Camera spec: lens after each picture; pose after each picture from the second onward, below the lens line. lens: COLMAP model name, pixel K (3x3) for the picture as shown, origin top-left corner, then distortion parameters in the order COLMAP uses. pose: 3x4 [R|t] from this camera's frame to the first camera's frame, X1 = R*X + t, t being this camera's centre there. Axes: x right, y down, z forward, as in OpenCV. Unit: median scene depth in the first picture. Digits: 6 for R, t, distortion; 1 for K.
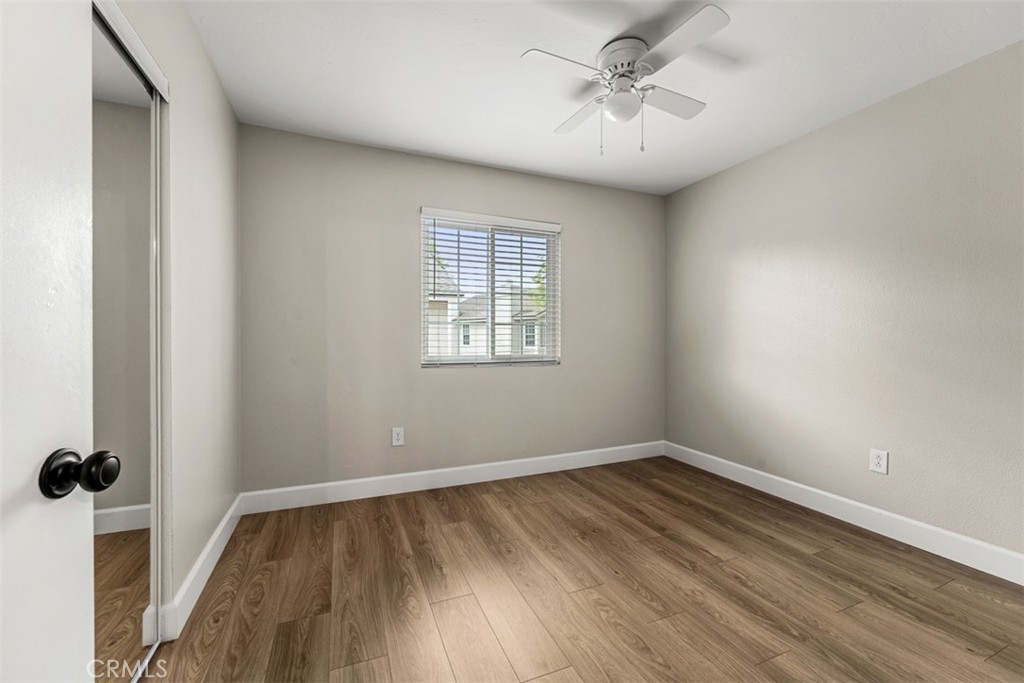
lens RADIAL K [[413.6, 0, 514.6], [0, 413.6, 340.6], [0, 0, 1]] dist [0.000035, 0.000281]
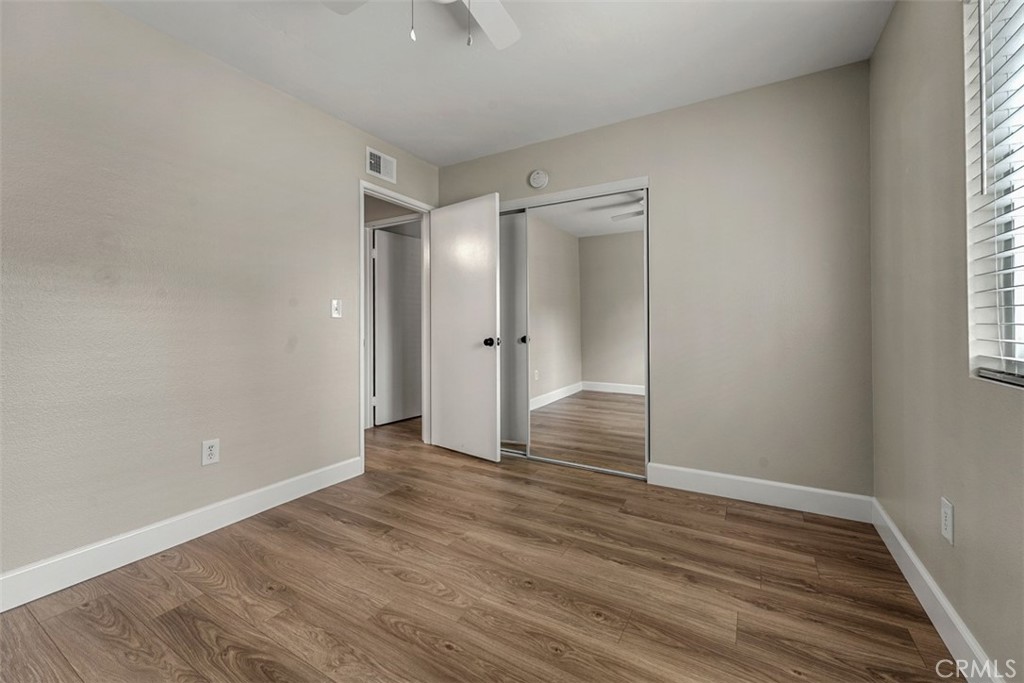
lens RADIAL K [[413.6, 0, 508.1], [0, 413.6, 347.0], [0, 0, 1]] dist [0.000035, 0.000281]
pose [[-0.807145, 0.031966, -0.589487, 0.584511], [-0.001727, 0.998401, 0.056506, 0.020320], [0.590351, 0.046627, -0.805799, 1.667133]]
